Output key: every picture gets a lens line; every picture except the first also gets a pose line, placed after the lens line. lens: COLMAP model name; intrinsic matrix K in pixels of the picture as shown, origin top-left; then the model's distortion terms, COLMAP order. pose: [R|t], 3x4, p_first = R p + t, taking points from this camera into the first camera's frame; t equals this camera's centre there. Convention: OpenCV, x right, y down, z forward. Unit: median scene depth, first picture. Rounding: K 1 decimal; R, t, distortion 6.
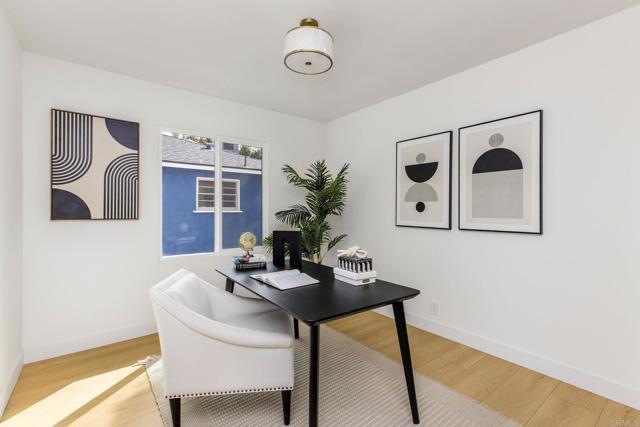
lens RADIAL K [[295.0, 0, 316.6], [0, 295.0, 212.1], [0, 0, 1]] dist [0.002001, -0.001868]
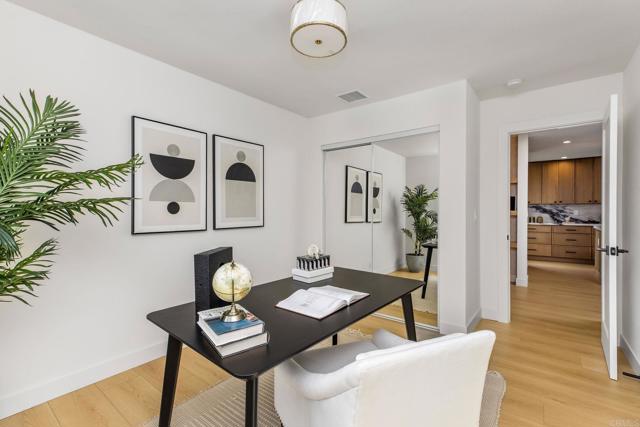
lens RADIAL K [[295.0, 0, 315.5], [0, 295.0, 210.4], [0, 0, 1]] dist [0.002001, -0.001868]
pose [[-0.259866, -0.011432, 0.965577, -0.631770], [0.000053, 0.999930, 0.011853, -0.021956], [-0.965645, 0.003131, -0.259848, 0.907393]]
